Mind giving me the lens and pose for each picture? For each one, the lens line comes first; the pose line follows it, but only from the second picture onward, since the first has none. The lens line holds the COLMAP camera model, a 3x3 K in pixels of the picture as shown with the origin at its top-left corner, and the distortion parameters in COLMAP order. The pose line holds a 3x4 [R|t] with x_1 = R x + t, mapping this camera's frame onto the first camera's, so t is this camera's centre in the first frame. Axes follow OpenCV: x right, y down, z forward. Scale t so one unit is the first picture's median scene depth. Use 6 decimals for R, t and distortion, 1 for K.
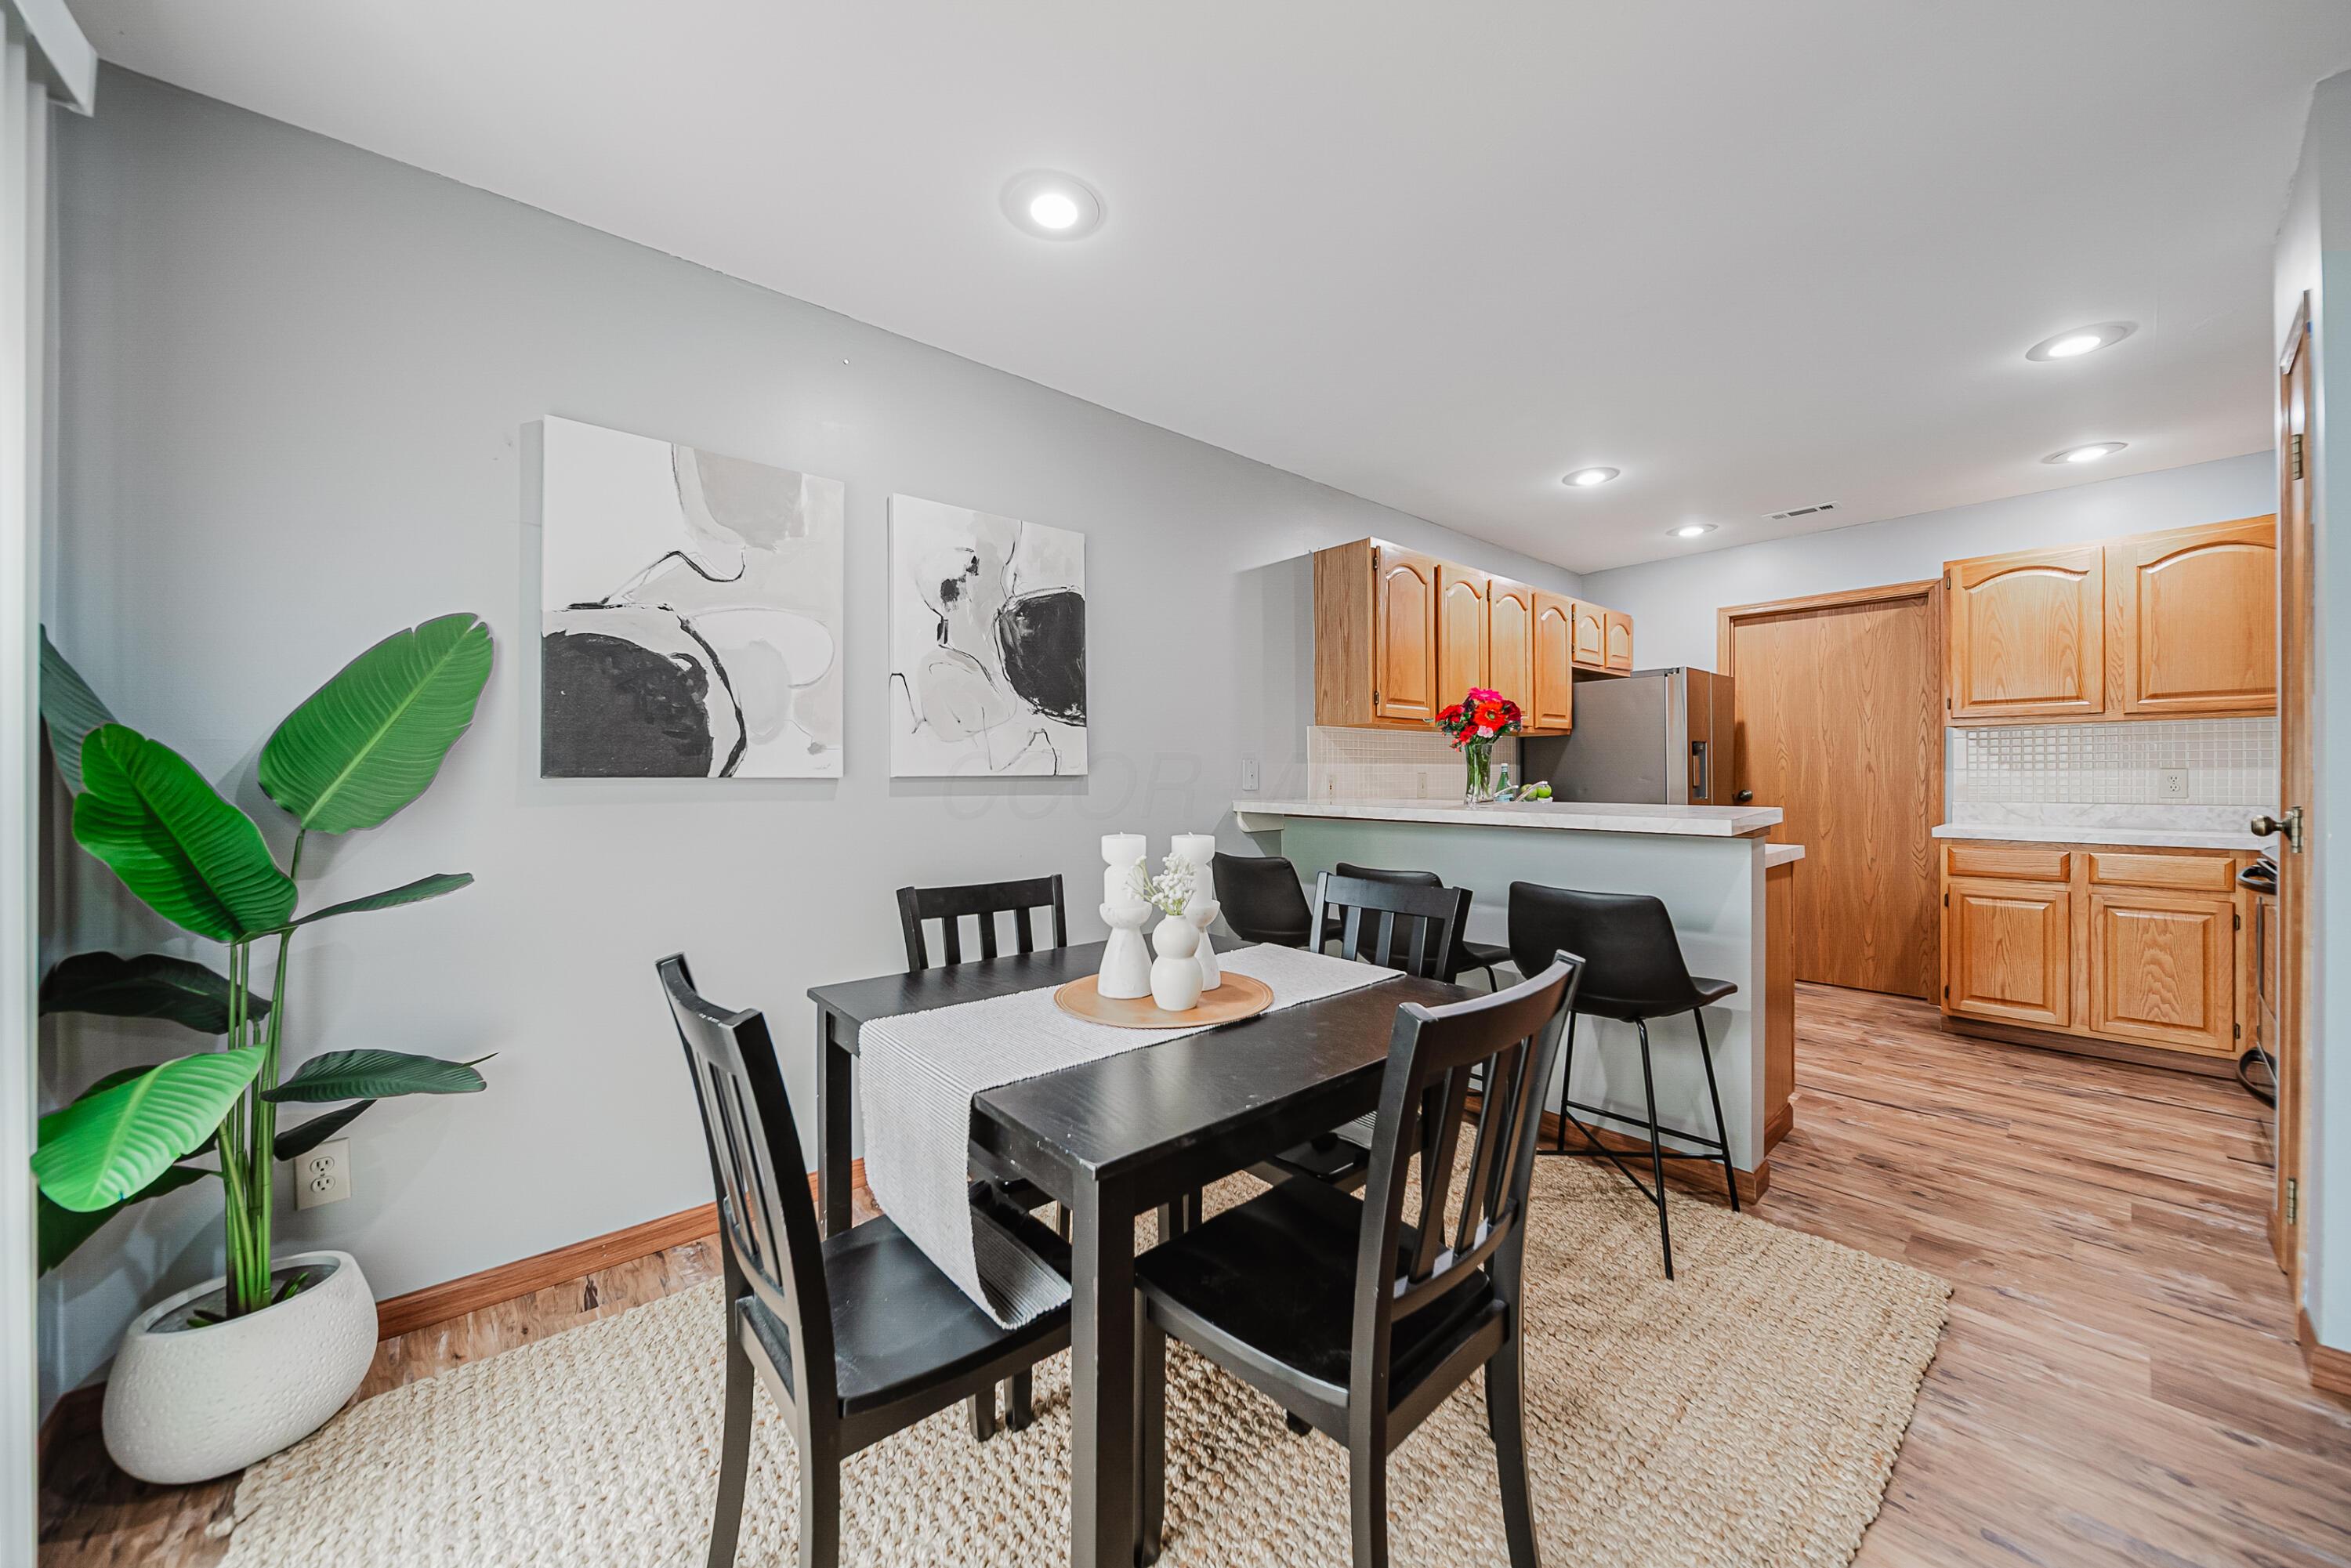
lens RADIAL K [[835.6, 0, 1176.1], [0, 835.6, 779.4], [0, 0, 1]] dist [-0.007098, -0.000198]
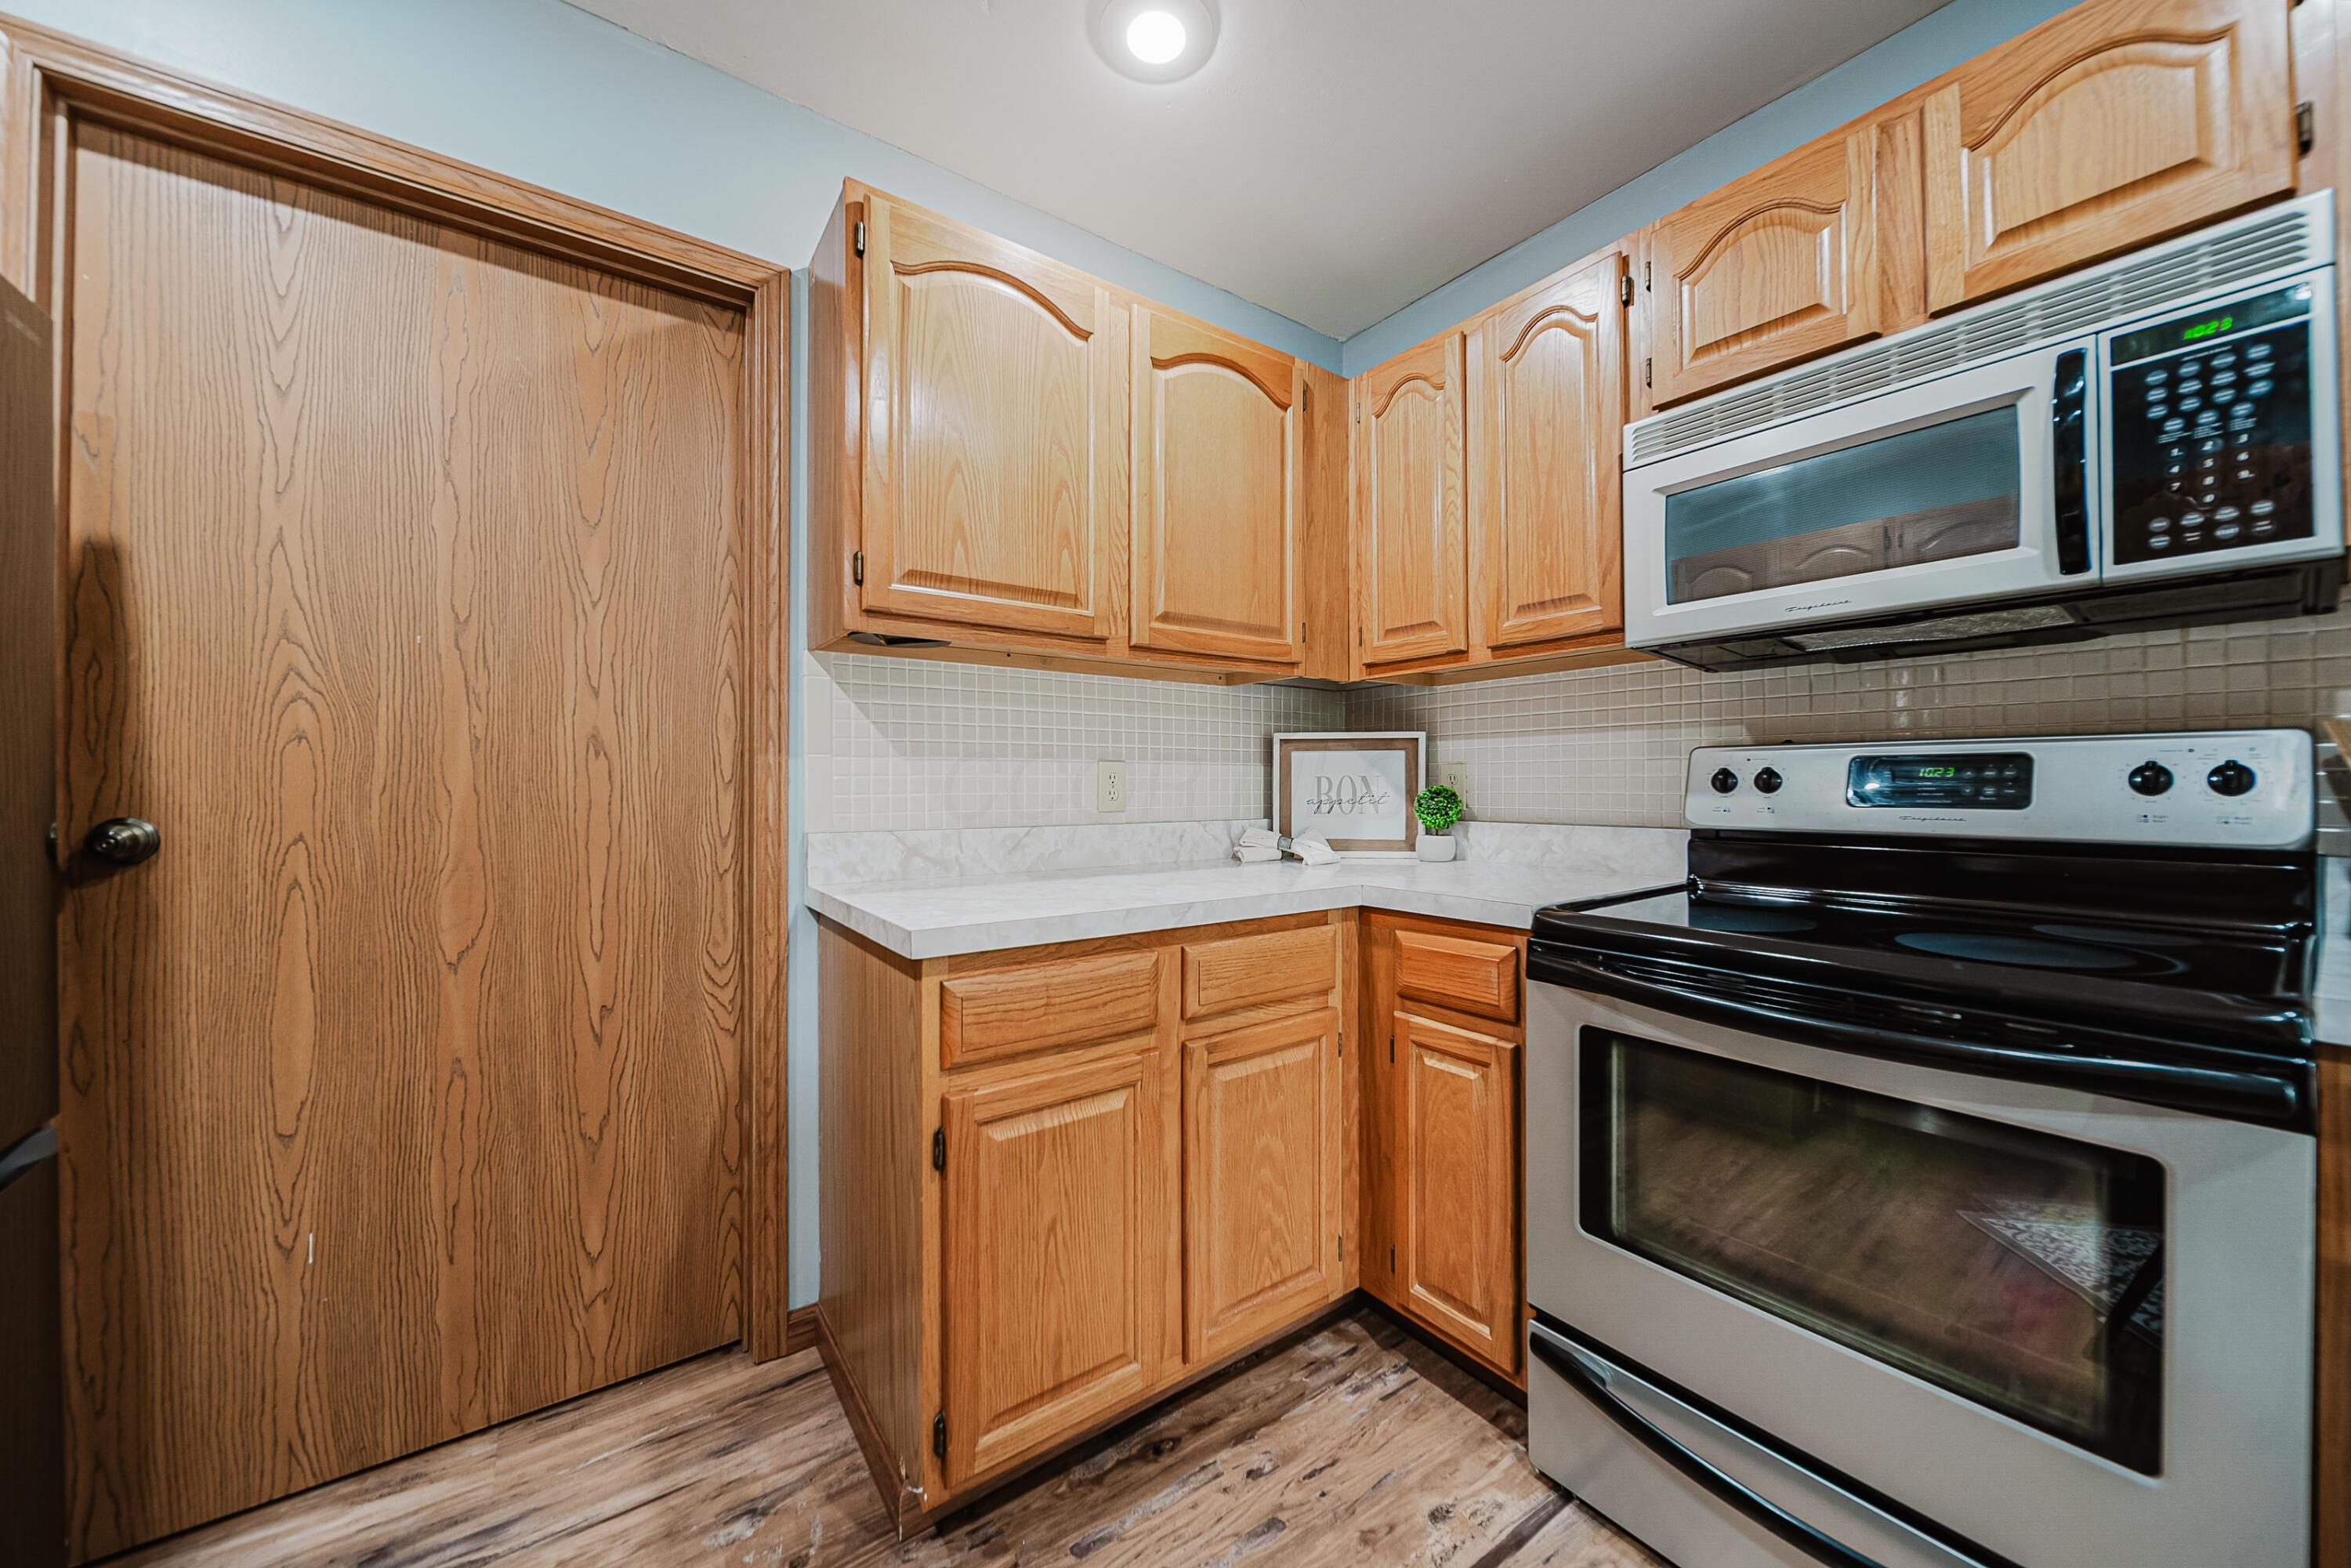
lens RADIAL K [[835.6, 0, 1176.1], [0, 835.6, 779.4], [0, 0, 1]] dist [-0.007098, -0.000198]
pose [[0.084669, 0.009915, 0.996360, 0.817650], [0.003732, 0.999940, -0.010268, 0.008022], [-0.996402, 0.004588, 0.084627, 1.172248]]
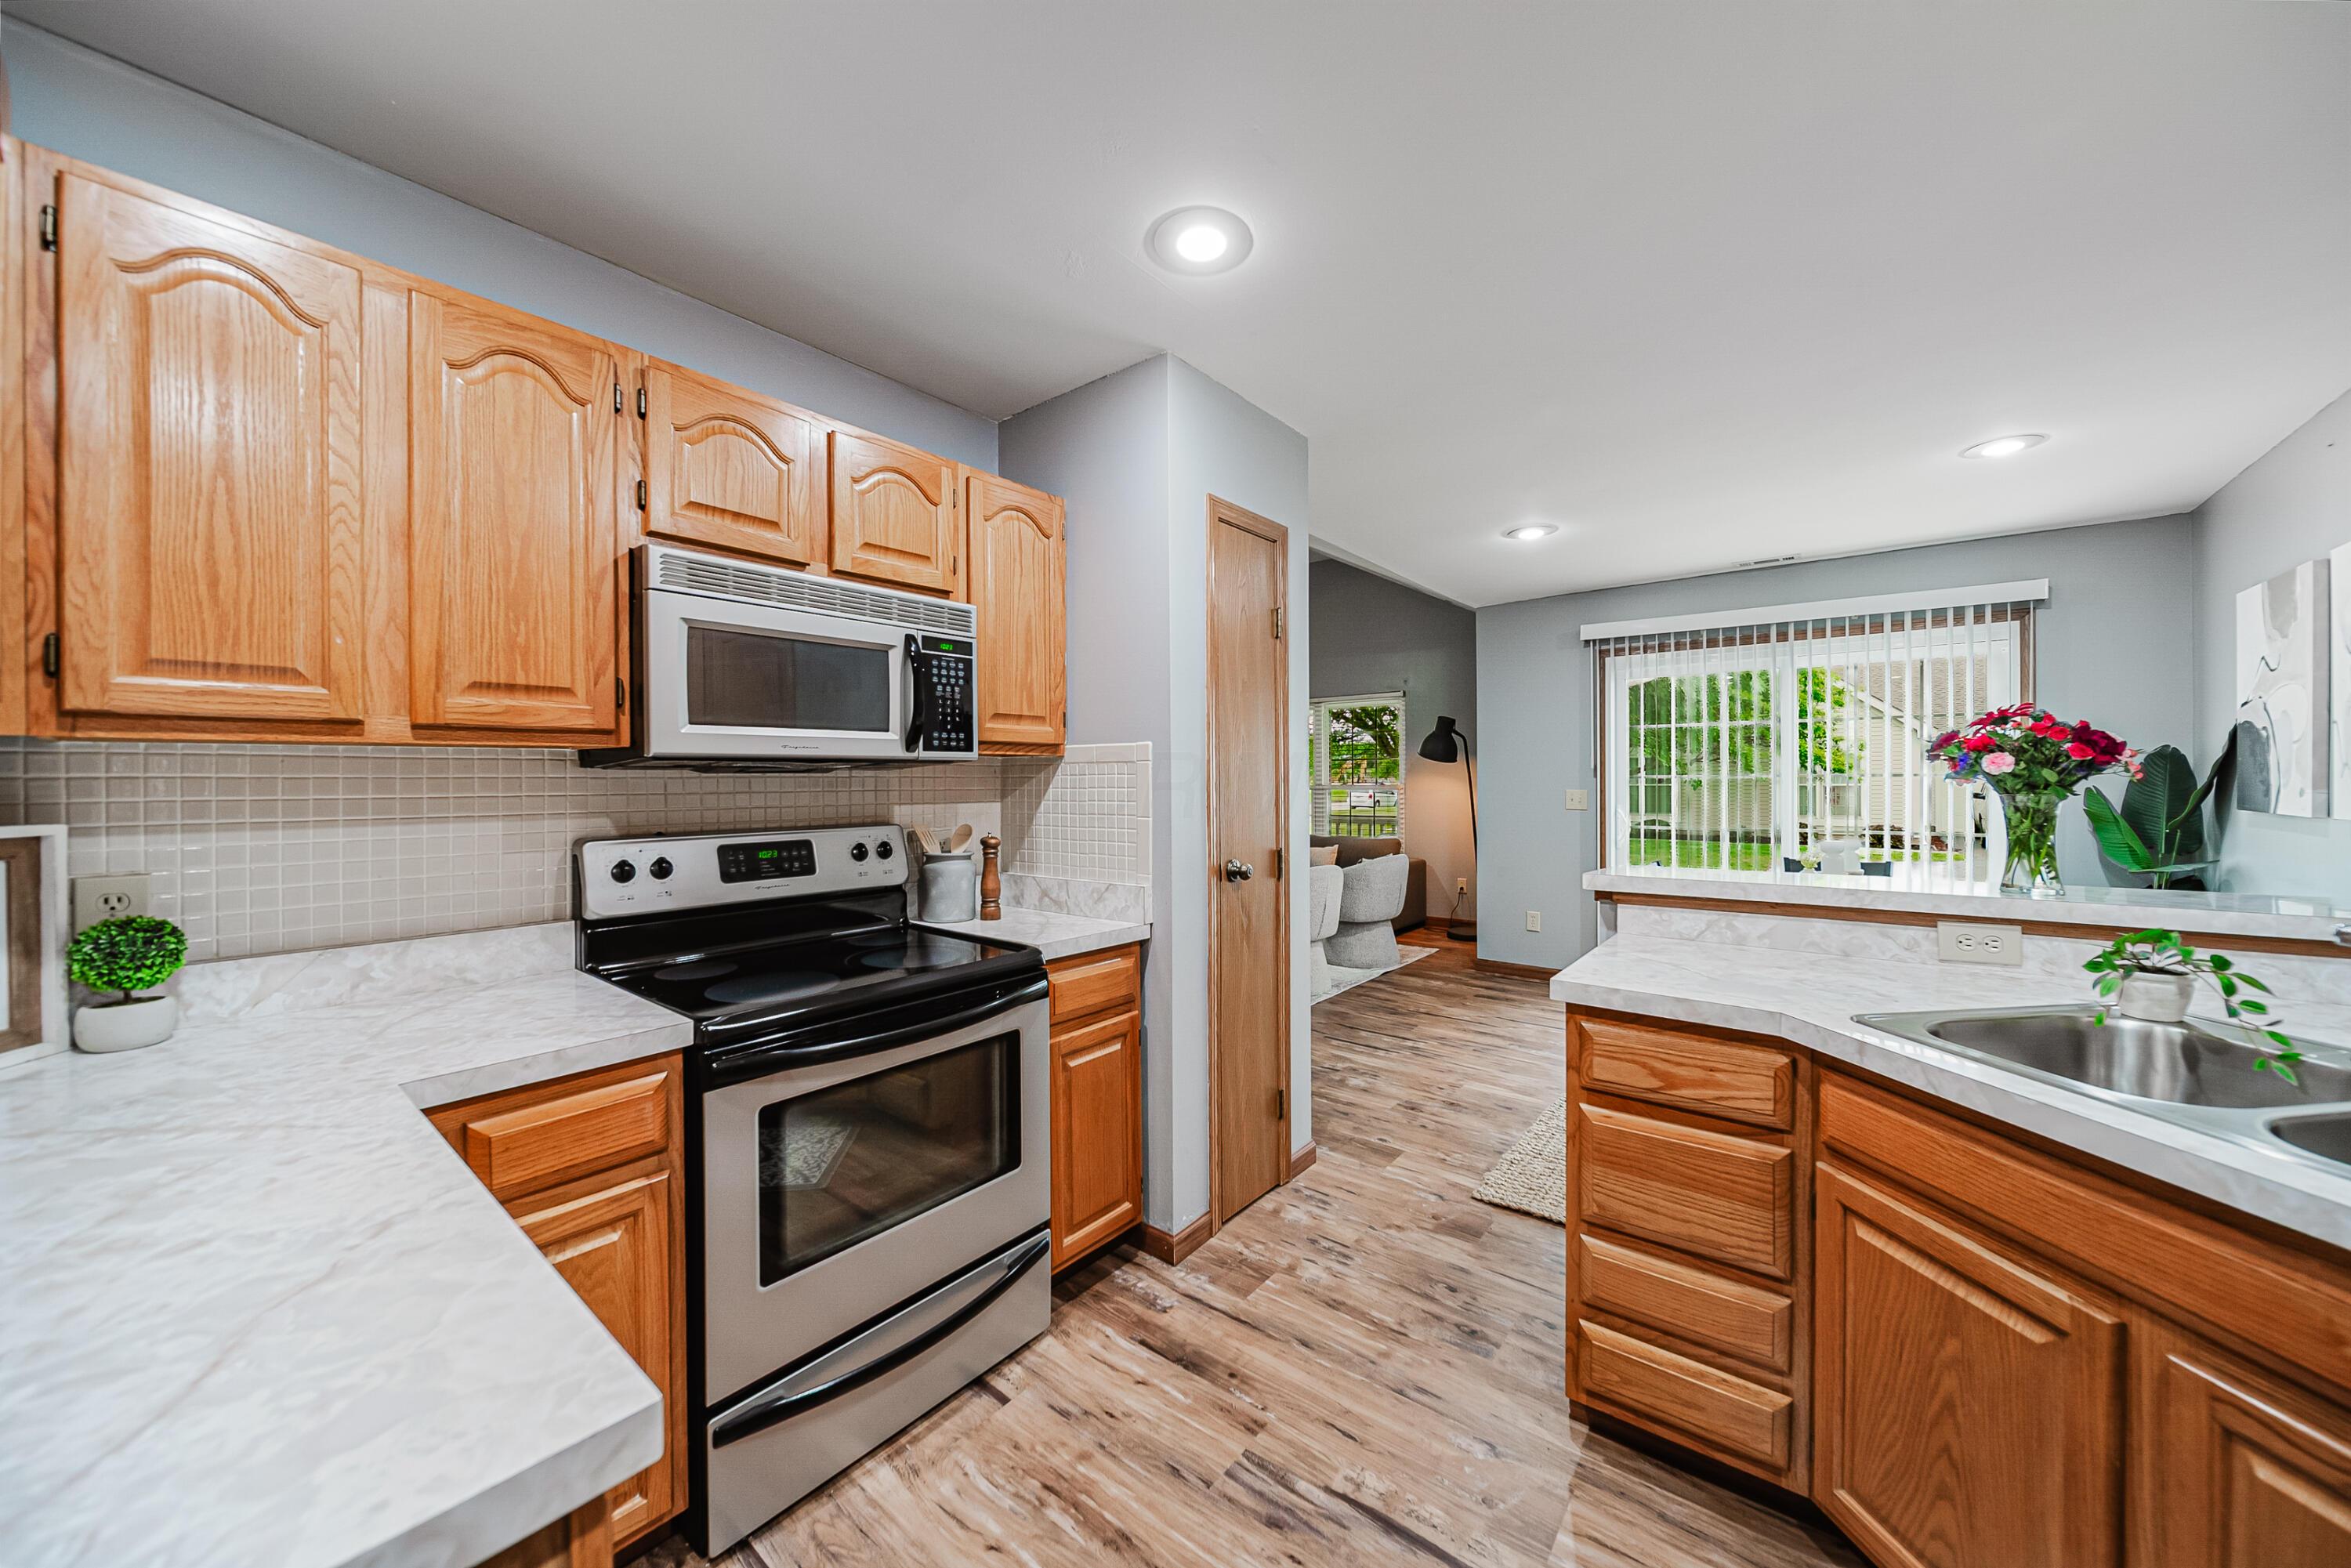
lens RADIAL K [[830.7, 0, 1179.4], [0, 830.7, 781.0], [0, 0, 1]] dist [-0.008124, -0.000049]
pose [[-0.983716, 0.011259, -0.179375, 1.121937], [0.010246, 0.999926, 0.006573, -0.064170], [0.179435, 0.004628, -0.983759, 1.535743]]
